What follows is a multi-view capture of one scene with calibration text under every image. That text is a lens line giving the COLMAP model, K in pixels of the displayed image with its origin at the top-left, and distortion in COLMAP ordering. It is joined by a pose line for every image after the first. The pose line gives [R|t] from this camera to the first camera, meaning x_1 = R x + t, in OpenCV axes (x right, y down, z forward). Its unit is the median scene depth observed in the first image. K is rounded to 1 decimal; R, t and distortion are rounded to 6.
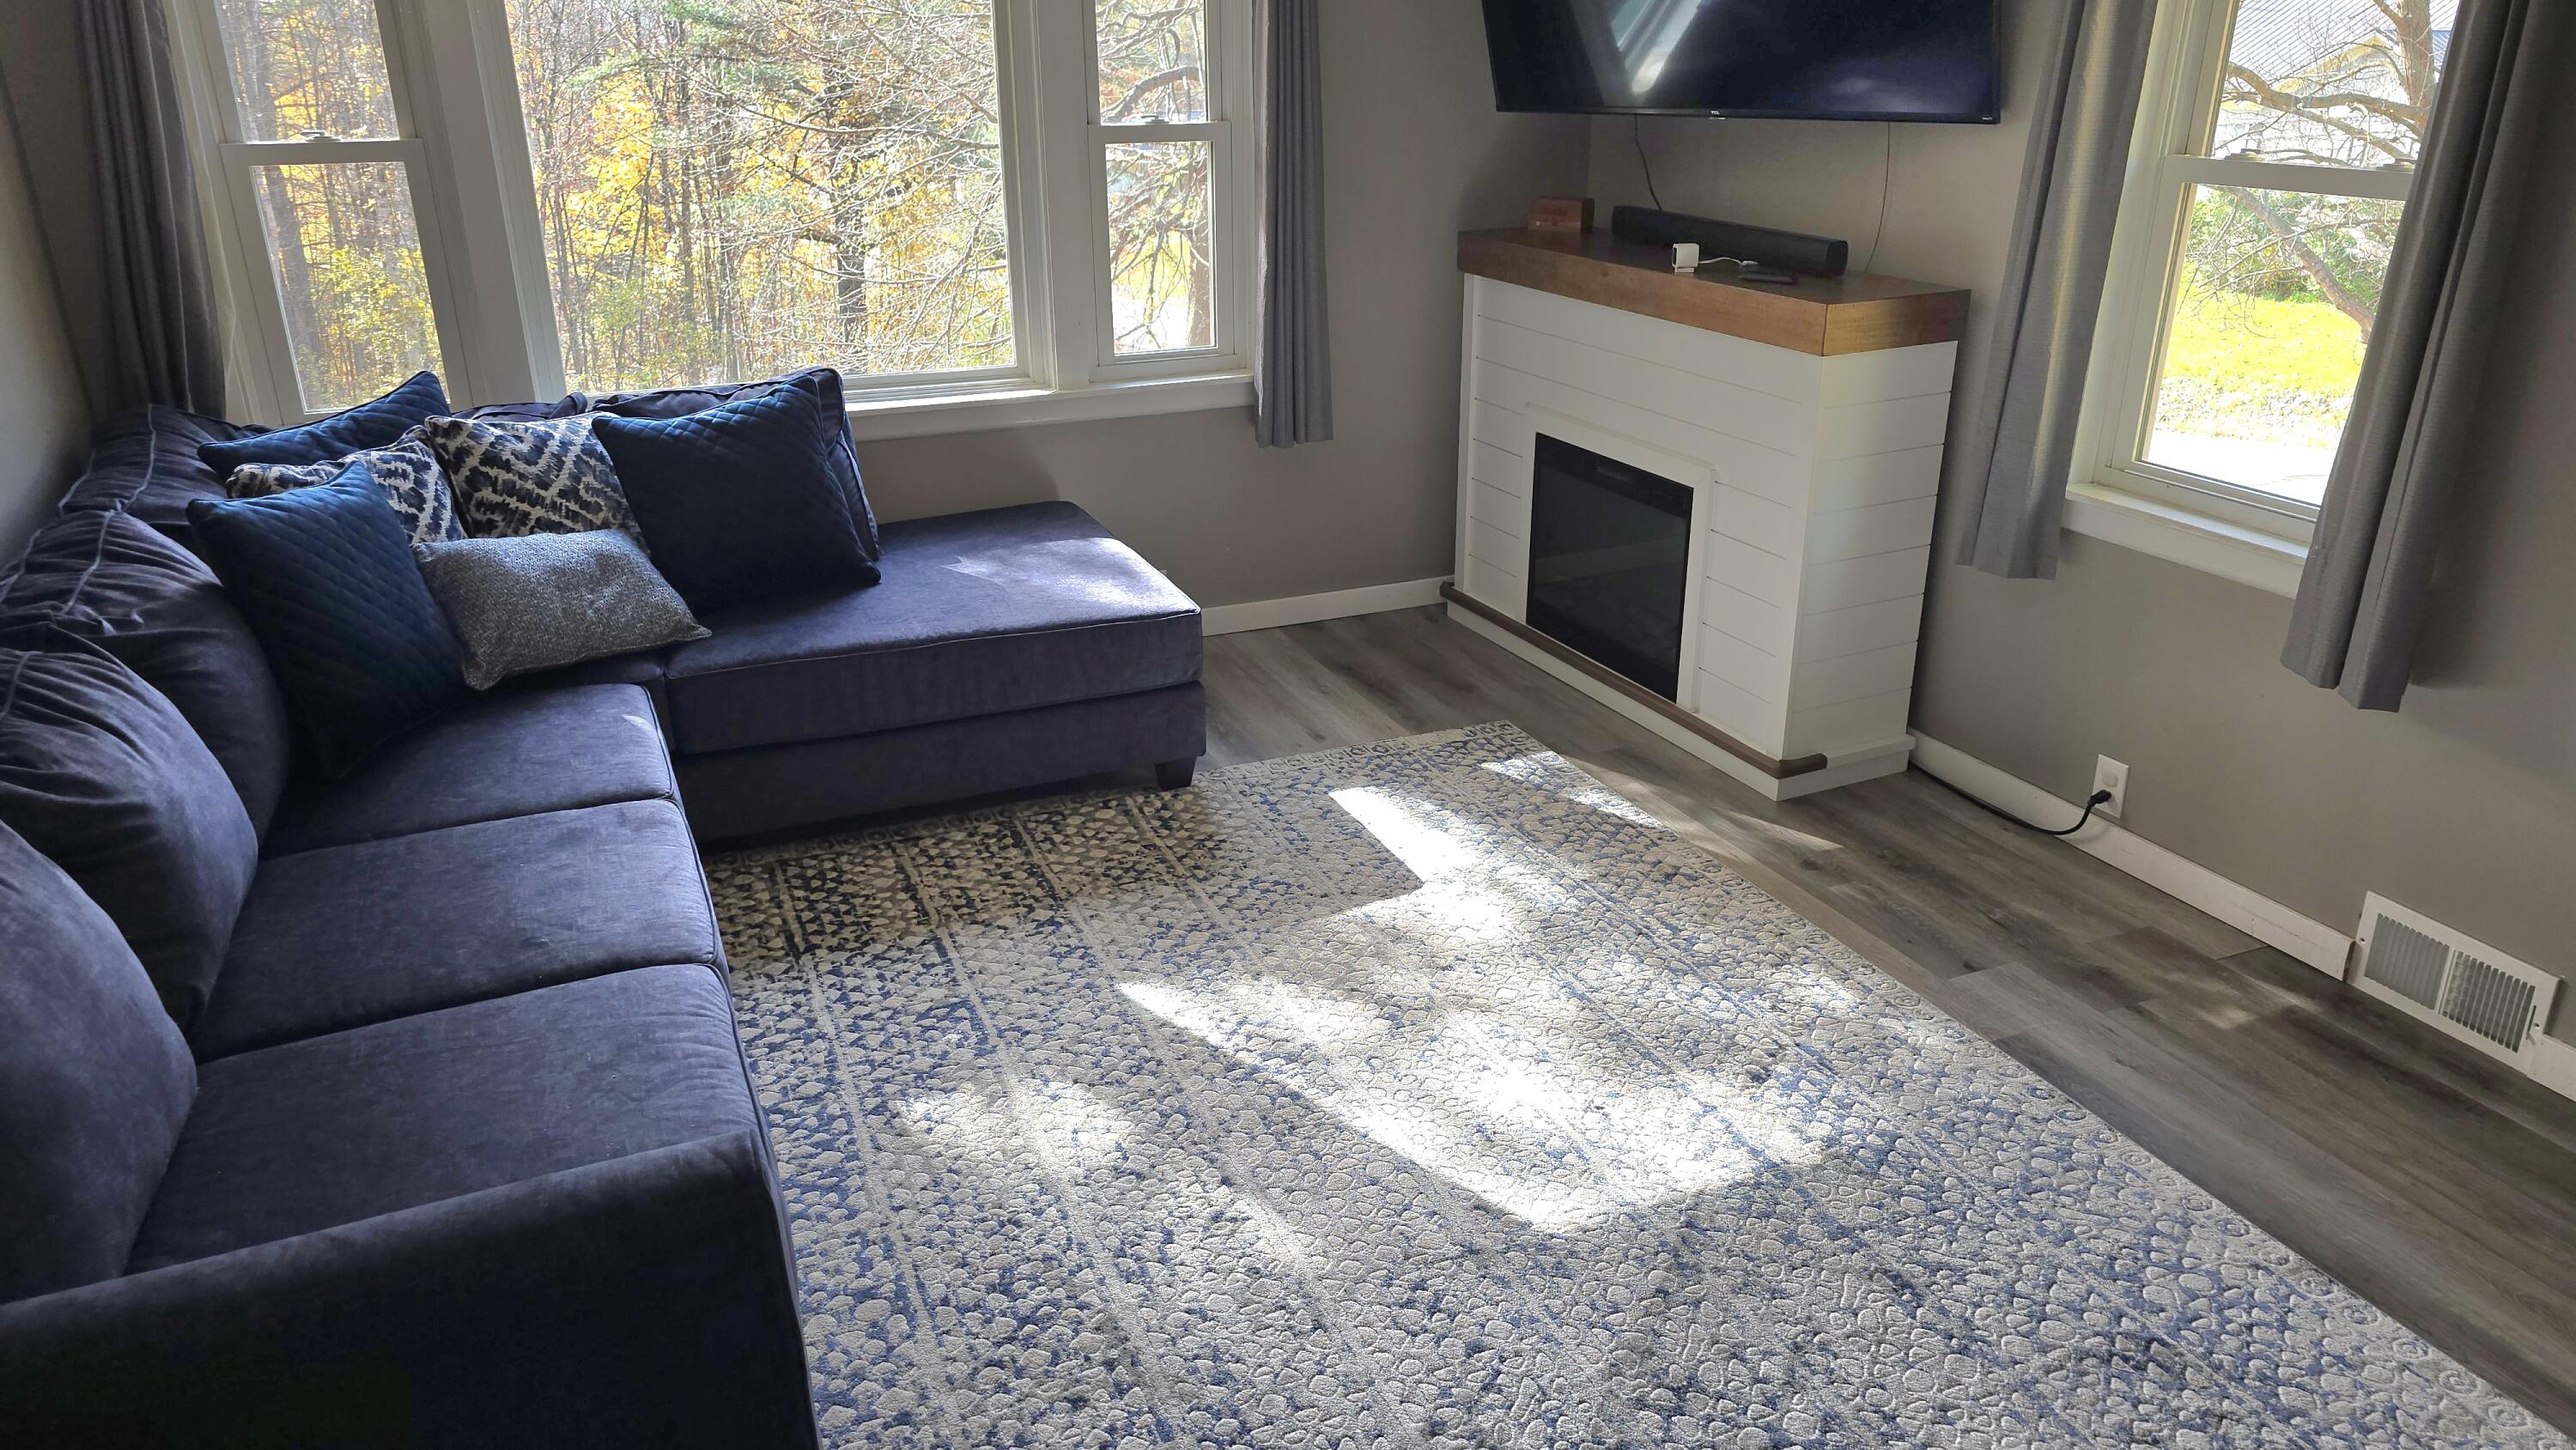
lens RADIAL K [[1714.6, 0, 1310.0], [0, 1714.6, 718.6], [0, 0, 1]] dist [0.058501, -0.056451]
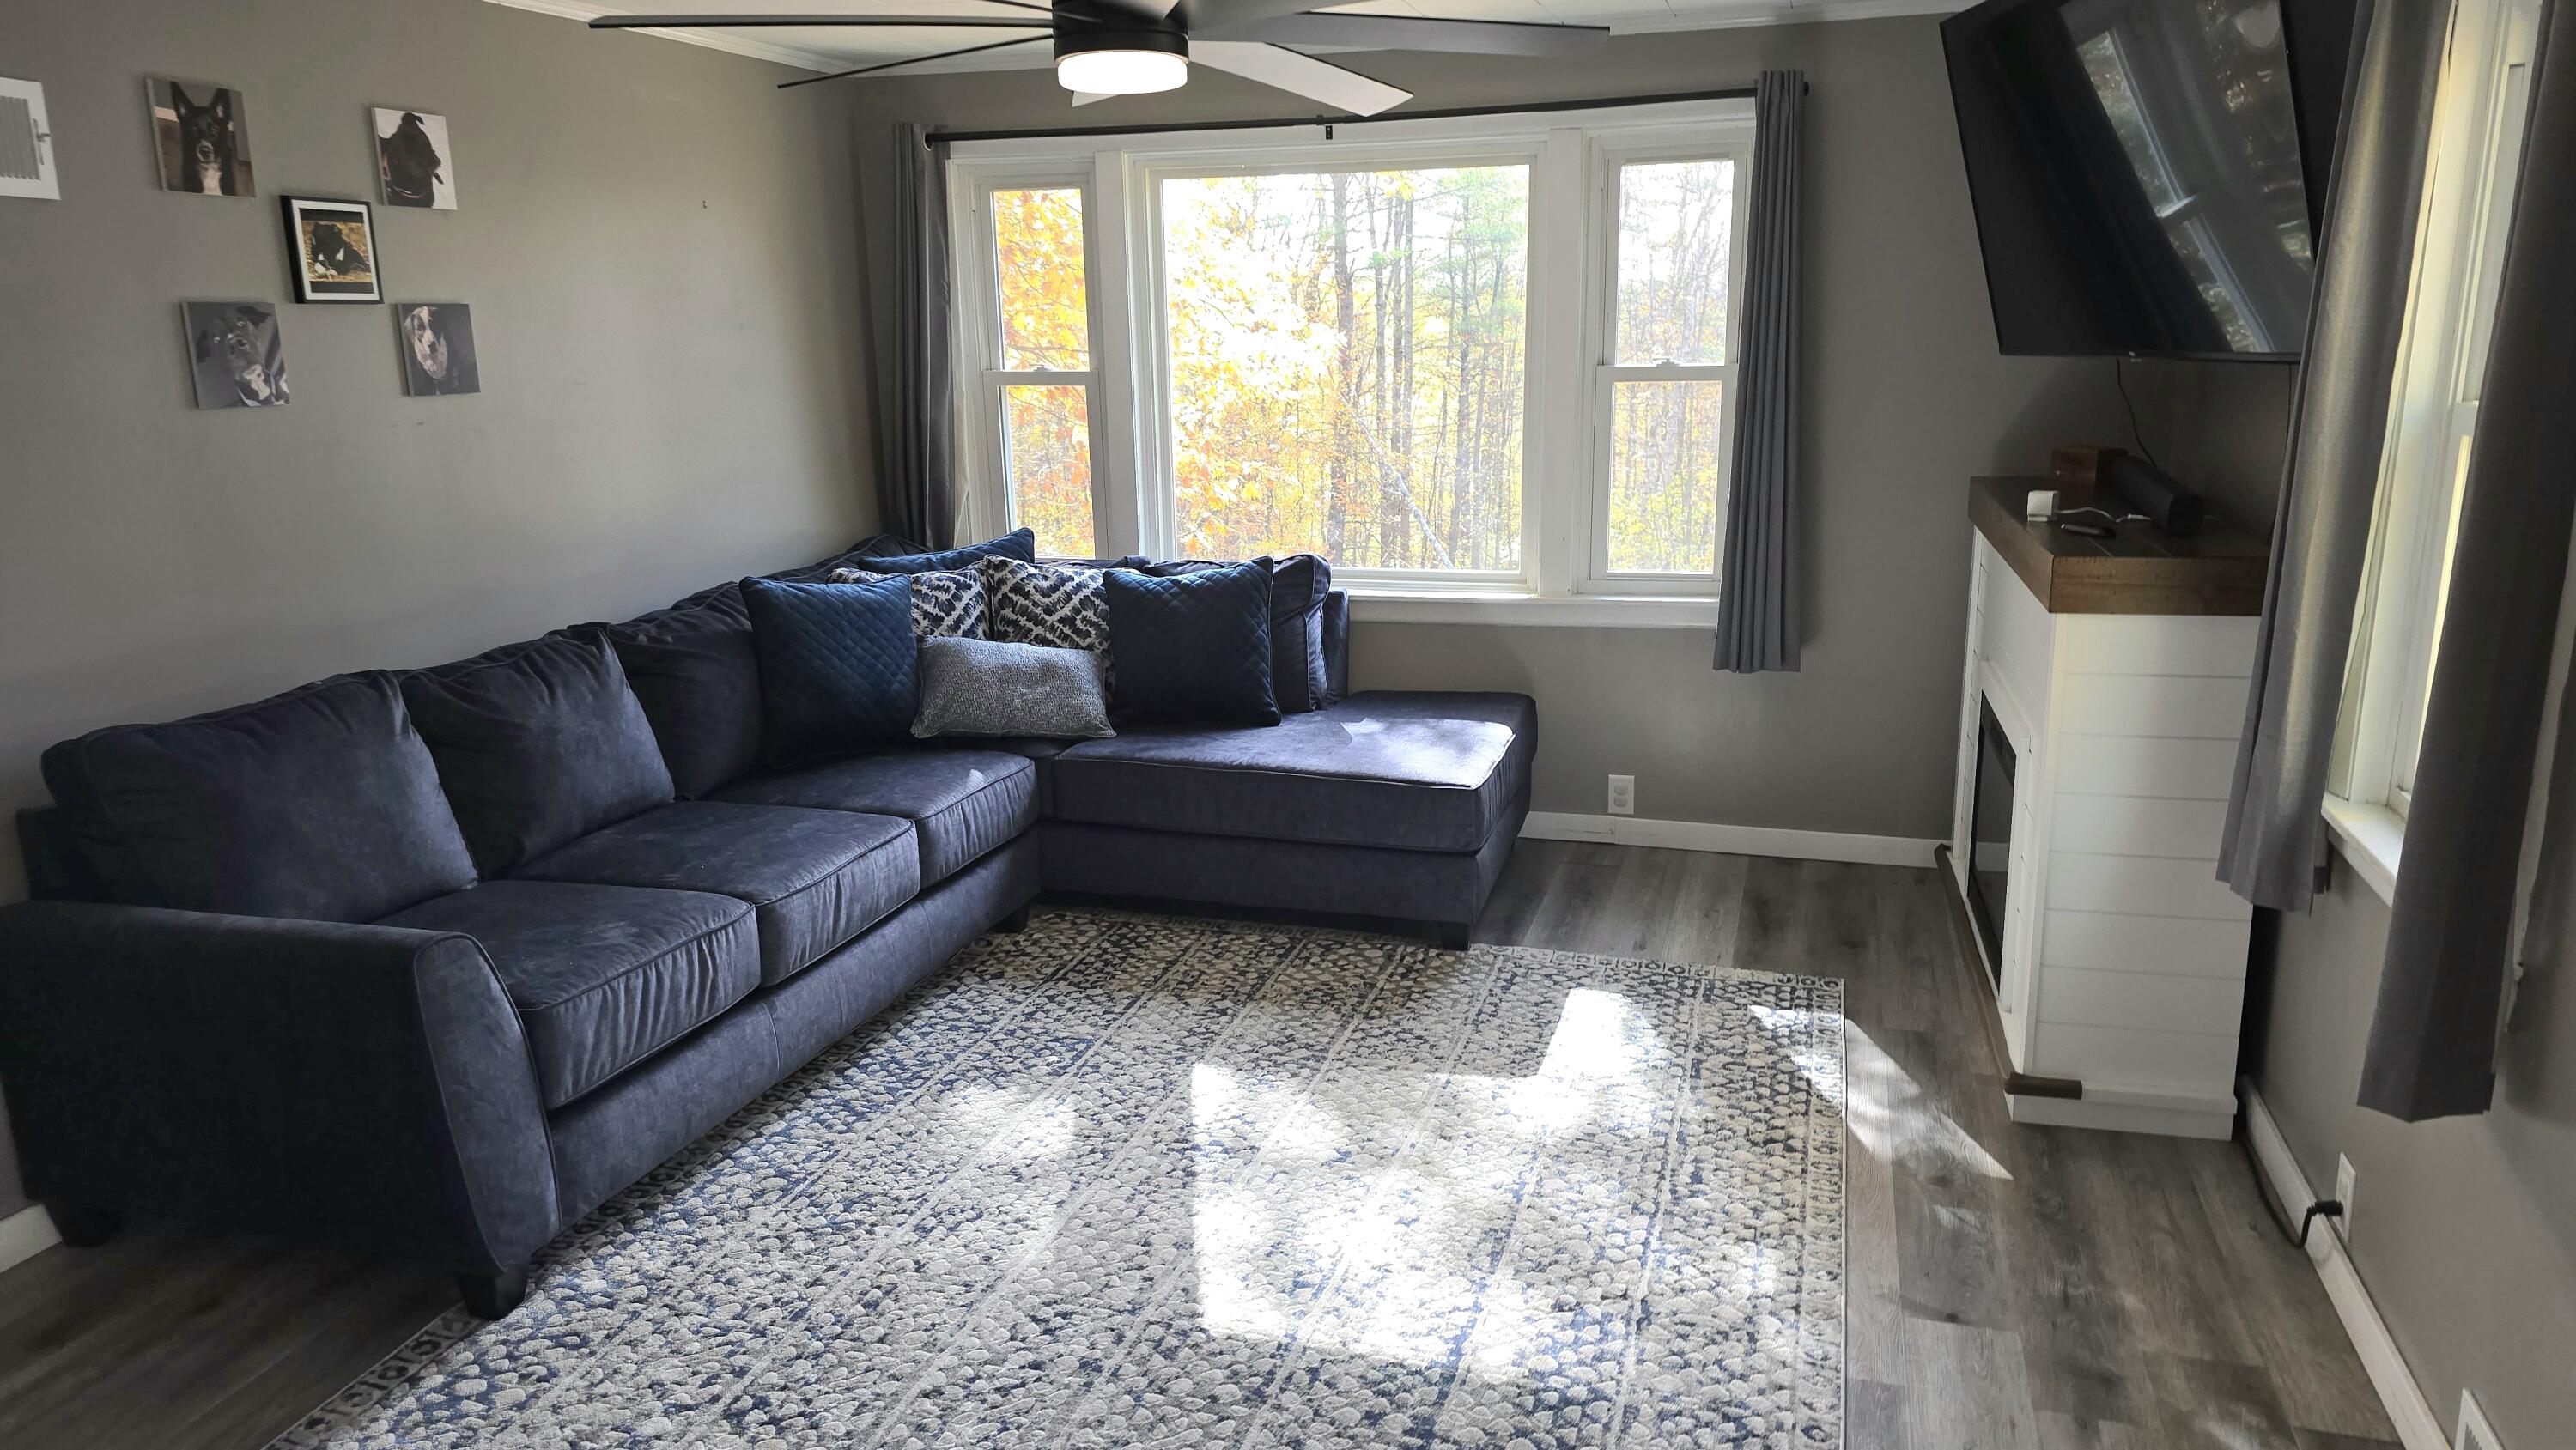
lens RADIAL K [[1714.6, 0, 1331.3], [0, 1714.6, 752.2], [0, 0, 1]] dist [0.058501, -0.056451]
pose [[0.765624, 0.149283, -0.625728, 0.585139], [-0.227779, 0.972594, -0.046668, -0.014686], [0.601612, 0.178258, 0.778644, 0.099054]]
